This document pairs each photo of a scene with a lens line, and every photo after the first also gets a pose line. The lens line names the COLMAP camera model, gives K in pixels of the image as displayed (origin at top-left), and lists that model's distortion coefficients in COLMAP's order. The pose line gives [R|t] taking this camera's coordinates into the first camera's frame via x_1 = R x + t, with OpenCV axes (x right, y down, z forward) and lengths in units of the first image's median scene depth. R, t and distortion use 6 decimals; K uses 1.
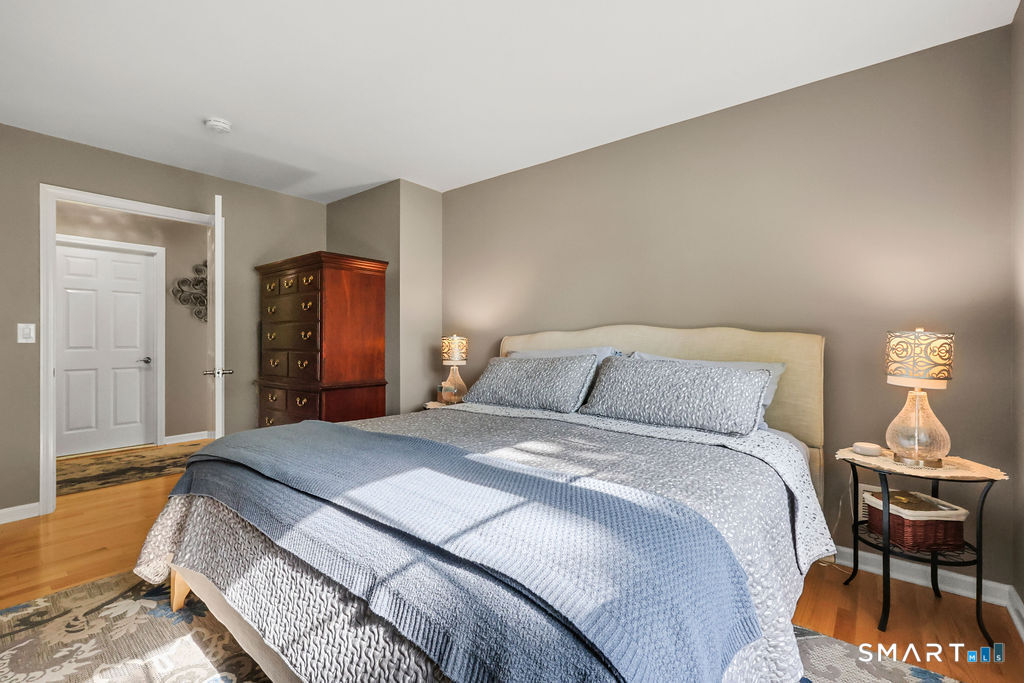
lens RADIAL K [[455.7, 0, 512.2], [0, 455.7, 340.4], [0, 0, 1]] dist [-0.001000, -0.000479]
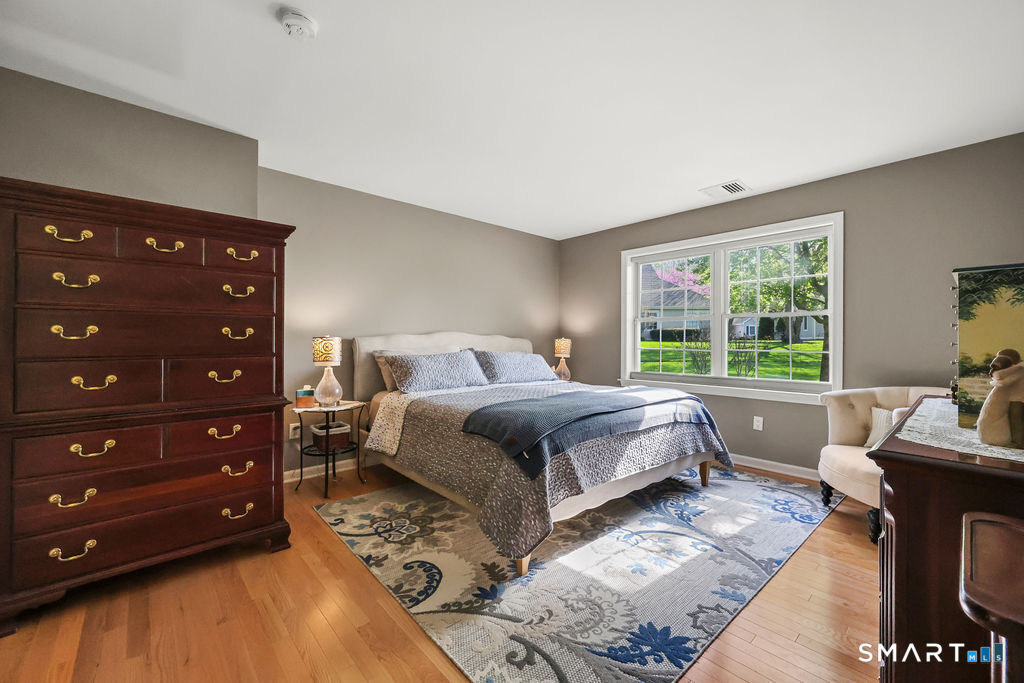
lens RADIAL K [[413.1, 0, 516.4], [0, 413.1, 340.4], [0, 0, 1]] dist [0.002657, 0.000241]
pose [[0.157327, 0.007945, 0.987515, -1.808549], [0.002692, 0.999960, -0.008474, 0.012717], [-0.987543, 0.003992, 0.157300, 0.865405]]
